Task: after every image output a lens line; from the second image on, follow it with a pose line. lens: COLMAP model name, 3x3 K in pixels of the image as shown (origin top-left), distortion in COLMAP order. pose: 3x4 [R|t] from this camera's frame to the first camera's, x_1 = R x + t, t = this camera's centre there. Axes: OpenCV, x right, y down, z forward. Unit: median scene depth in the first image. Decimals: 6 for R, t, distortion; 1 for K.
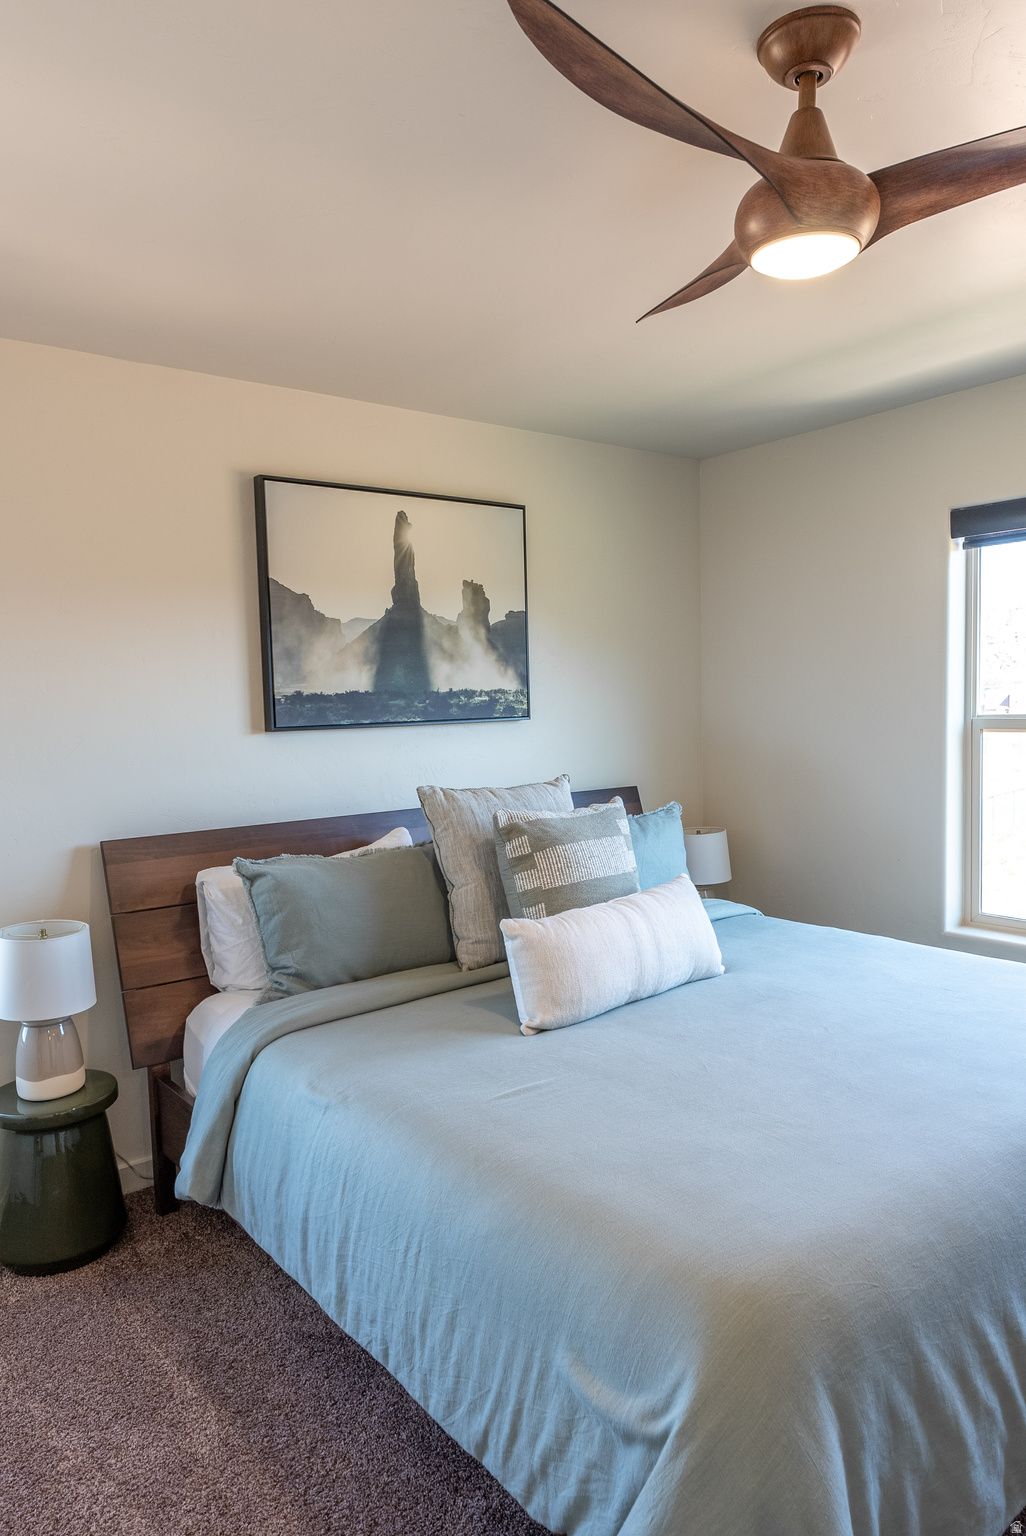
lens RADIAL K [[1068.4, 0, 484.5], [0, 1068.4, 777.6], [0, 0, 1]] dist [0.003067, 0.000779]
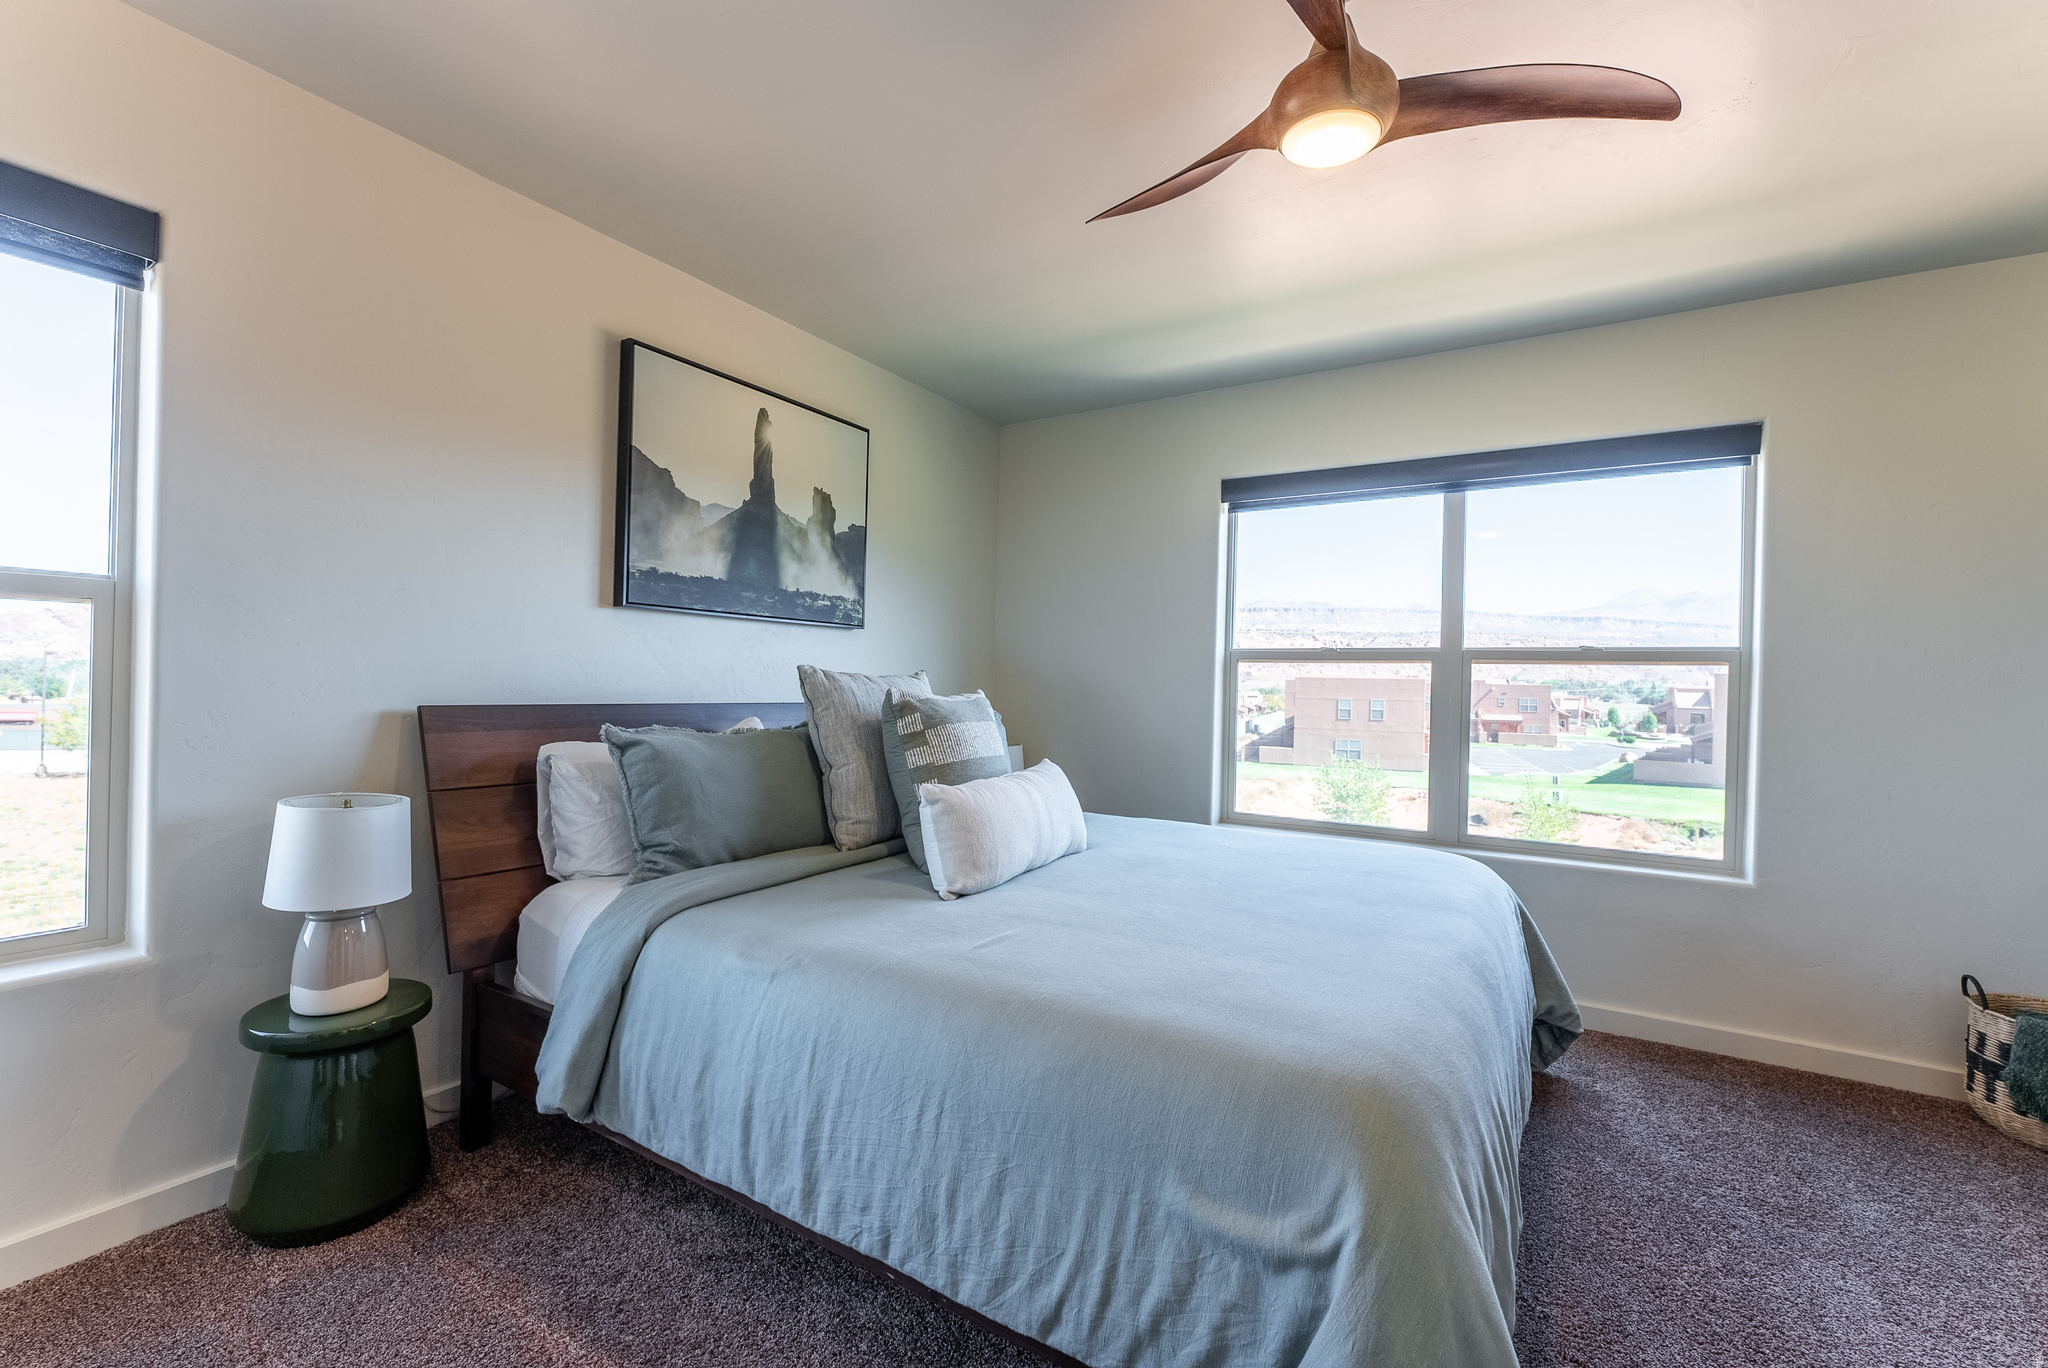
lens RADIAL K [[906.9, 0, 1015.4], [0, 906.9, 680.0], [0, 0, 1]] dist [-0.005453, 0.001806]
pose [[0.932164, 0.053902, 0.358000, -0.174467], [-0.023321, 0.995741, -0.089199, 0.092492], [-0.361283, 0.074800, 0.929451, 0.155165]]
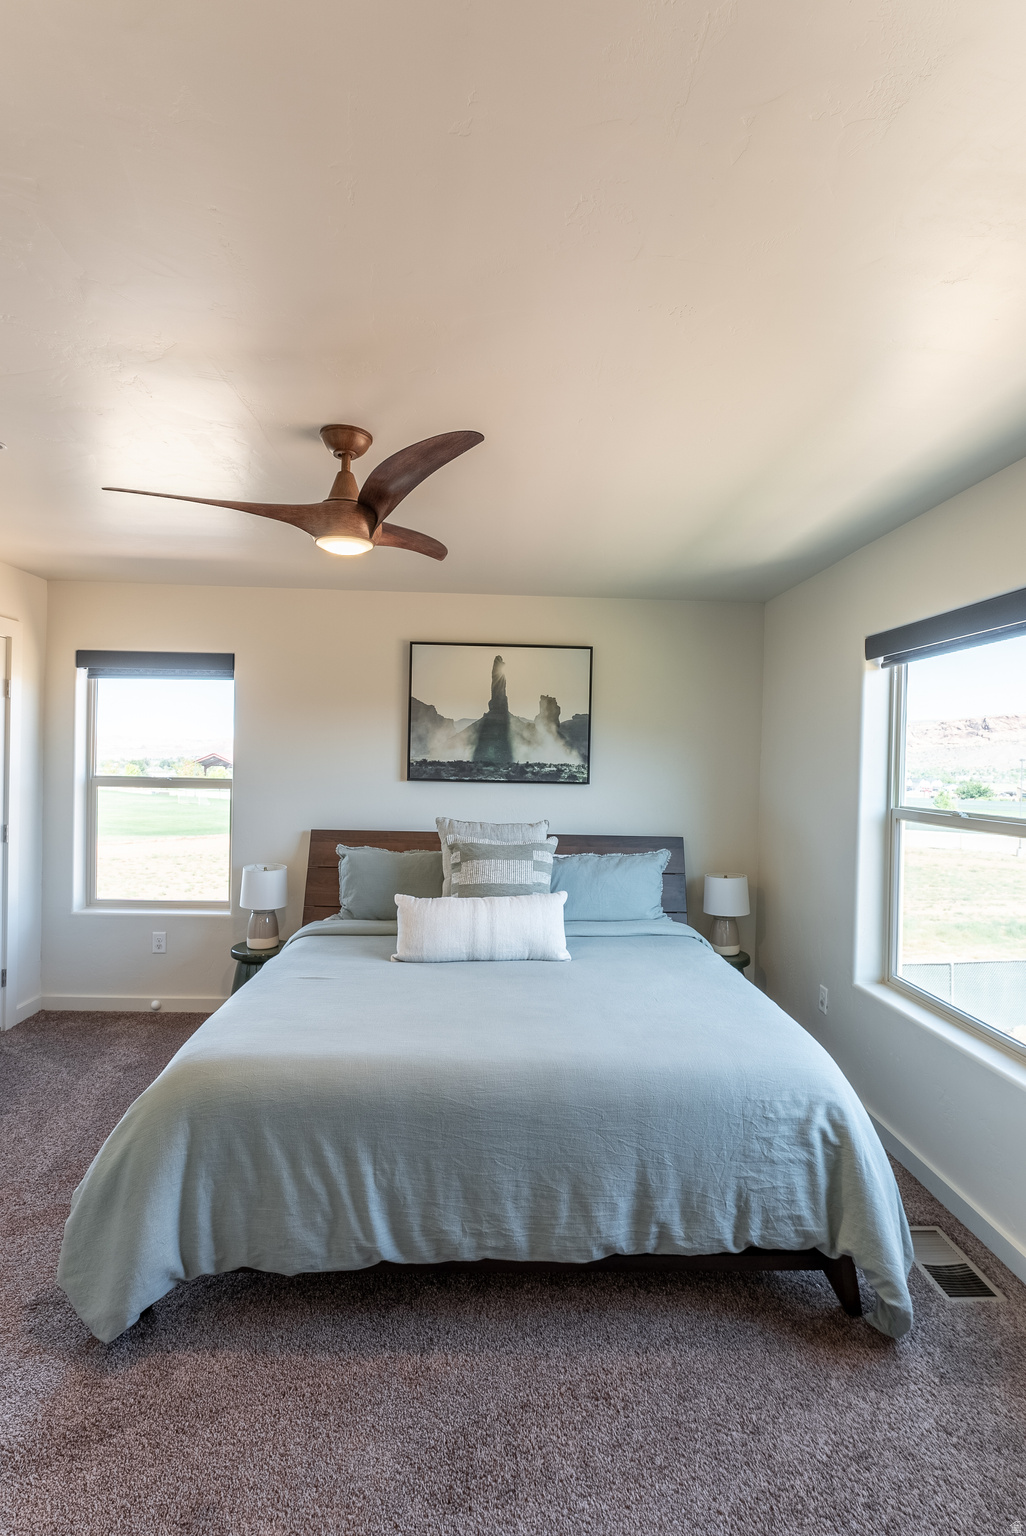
lens RADIAL K [[737.0, 0, 471.7], [0, 737.0, 760.0], [0, 0, 1]] dist [-0.010627, 0.000124]
pose [[0.792274, 0.047016, -0.608351, 0.706979], [-0.090363, 0.995074, -0.040779, -0.040157], [0.603437, 0.087280, 0.792620, 0.079372]]
